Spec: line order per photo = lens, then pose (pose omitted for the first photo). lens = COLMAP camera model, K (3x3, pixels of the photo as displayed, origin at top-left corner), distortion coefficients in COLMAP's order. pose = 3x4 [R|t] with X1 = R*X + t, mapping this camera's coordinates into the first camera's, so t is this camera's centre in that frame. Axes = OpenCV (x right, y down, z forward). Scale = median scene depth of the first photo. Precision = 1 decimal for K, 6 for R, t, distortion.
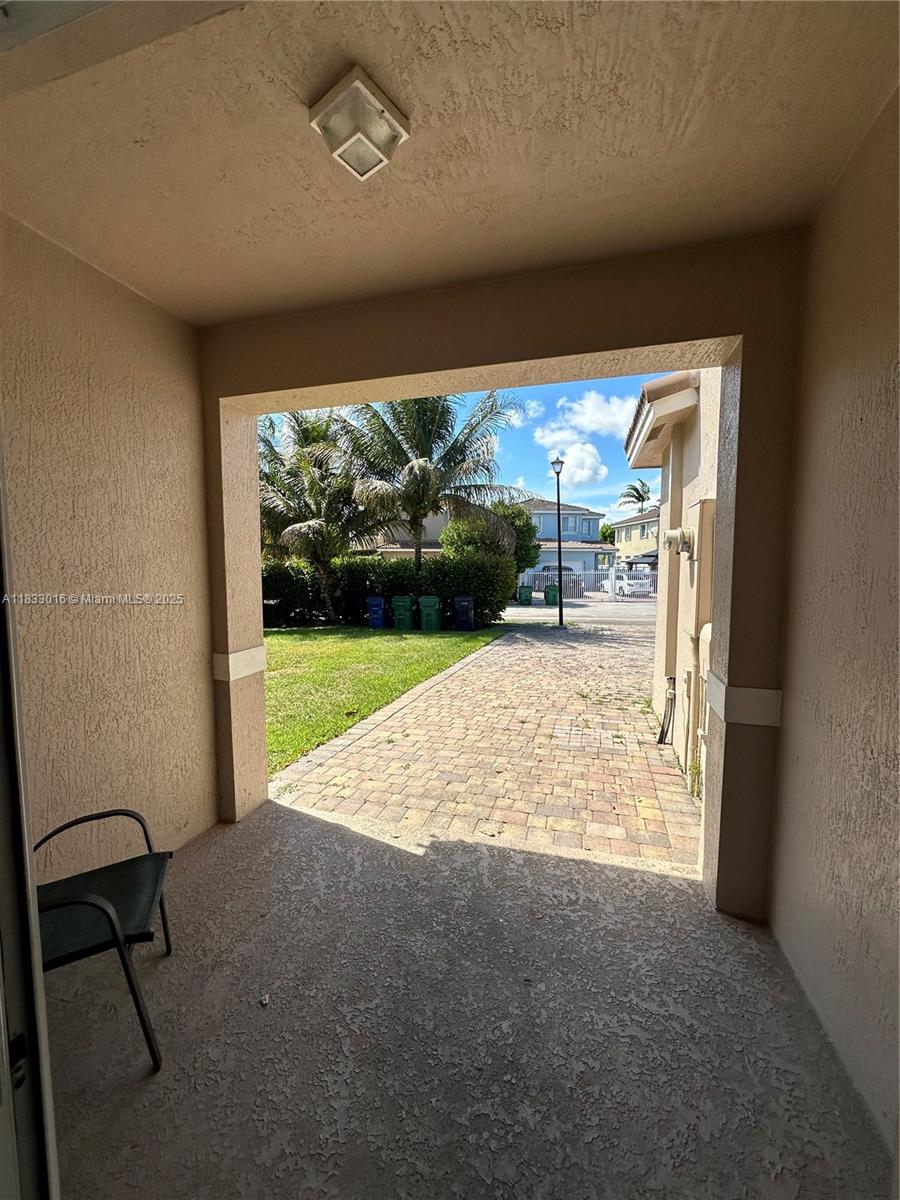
lens RADIAL K [[479.9, 0, 449.1], [0, 479.9, 608.4], [0, 0, 1]] dist [-0.010112, -0.000258]
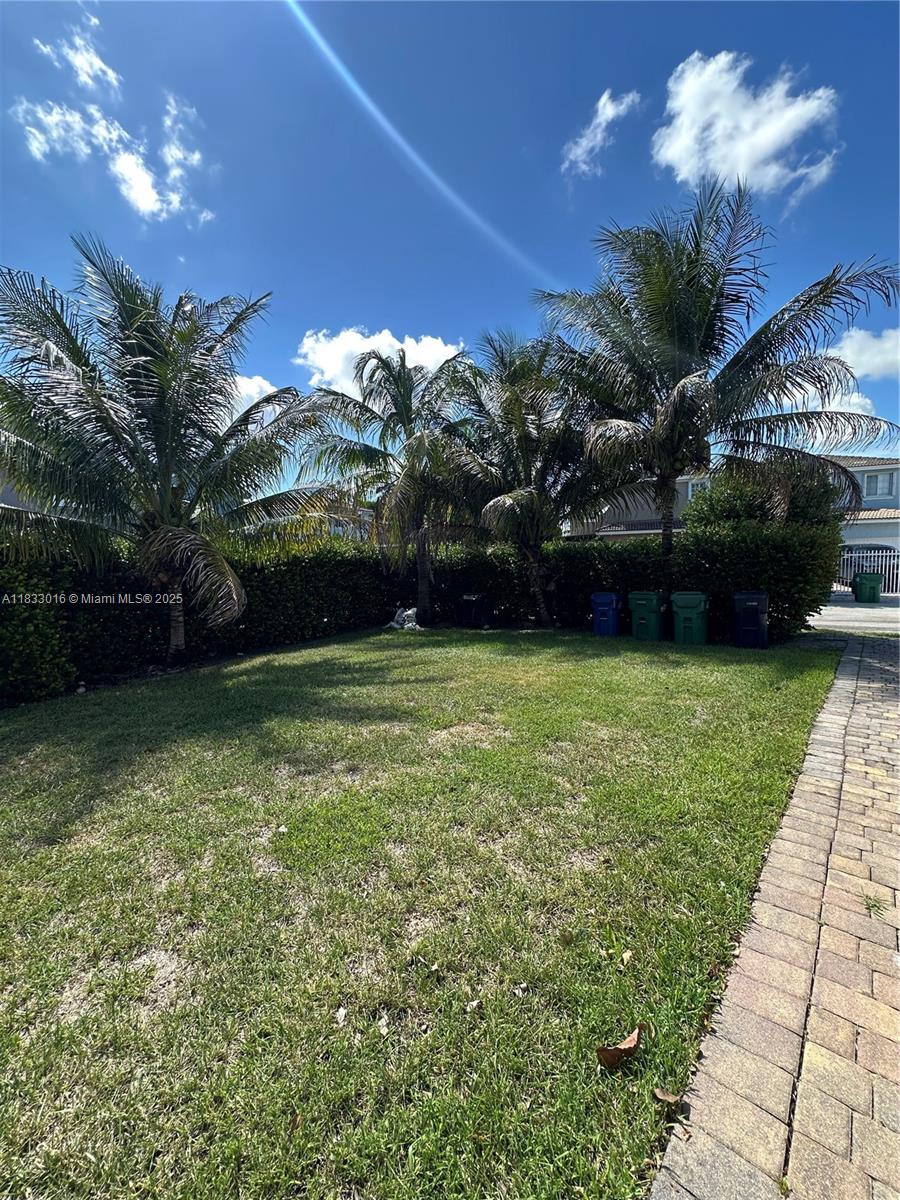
lens RADIAL K [[479.9, 0, 444.9], [0, 479.9, 607.4], [0, 0, 1]] dist [-0.010112, -0.000258]
pose [[0.905602, 0.015735, -0.423837, -0.063385], [-0.008381, 0.999780, 0.019208, -0.012682], [0.424046, -0.013842, 0.905535, 0.242351]]
